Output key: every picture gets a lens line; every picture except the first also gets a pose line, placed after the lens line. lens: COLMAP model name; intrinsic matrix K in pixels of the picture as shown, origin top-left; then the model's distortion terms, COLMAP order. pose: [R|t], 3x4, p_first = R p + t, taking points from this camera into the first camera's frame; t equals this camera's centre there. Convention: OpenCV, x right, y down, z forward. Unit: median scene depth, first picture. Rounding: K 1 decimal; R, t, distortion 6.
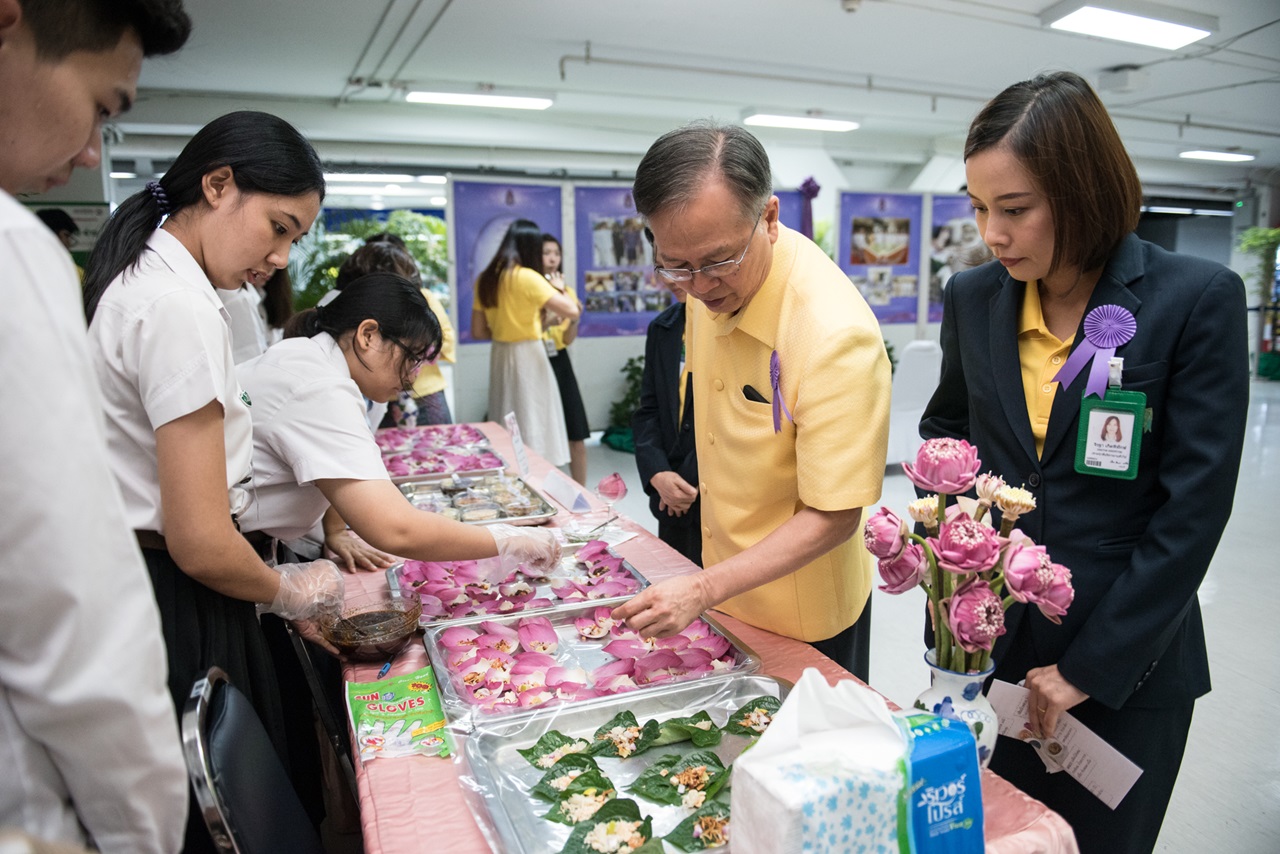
lens RADIAL K [[906.7, 0, 640.0], [0, 906.7, 427.0], [0, 0, 1]] dist [-0.002267, -0.002056]
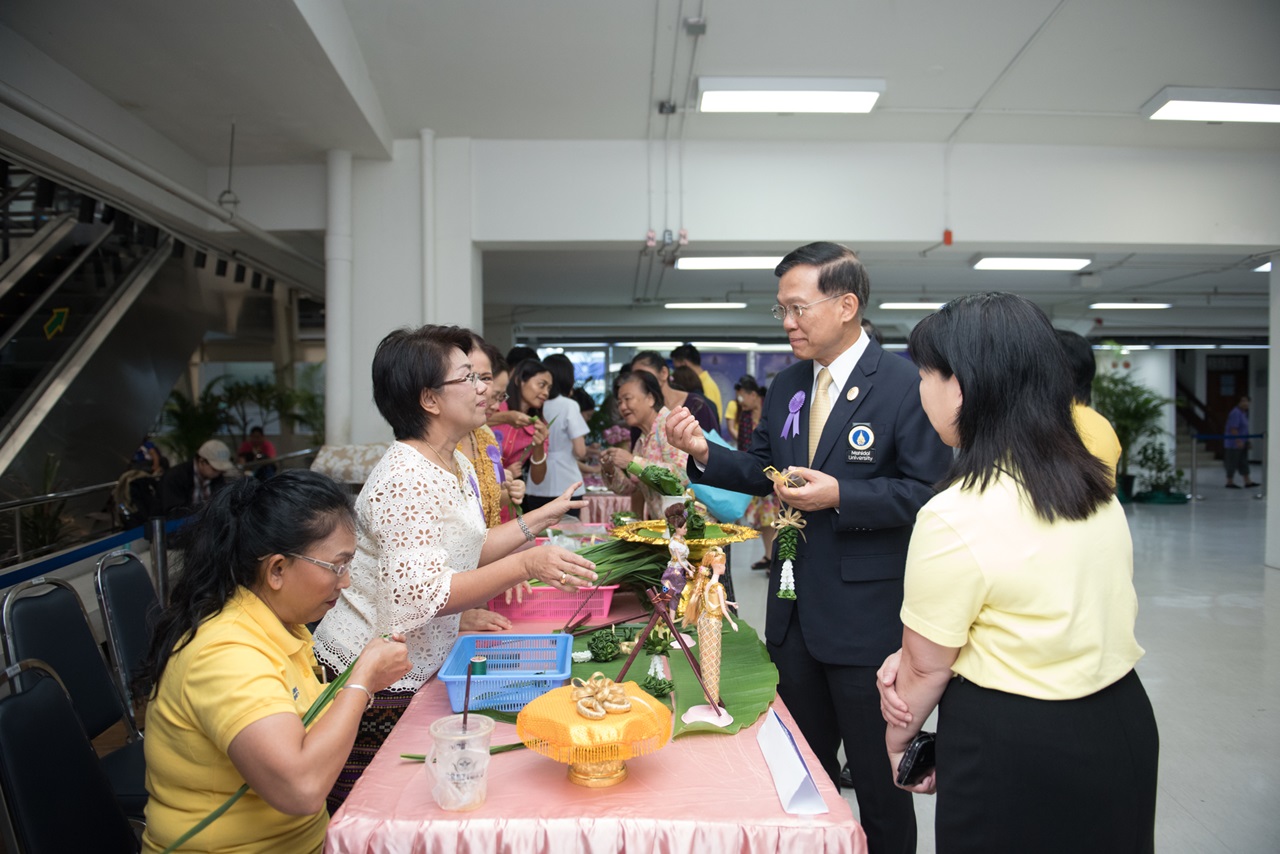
lens RADIAL K [[906.7, 0, 640.0], [0, 906.7, 427.0], [0, 0, 1]] dist [-0.002267, -0.002056]
pose [[0.927182, 0.010347, -0.374469, 0.370140], [-0.059469, 0.991008, -0.119862, 0.088528], [0.369861, 0.133403, 0.919460, -0.625205]]
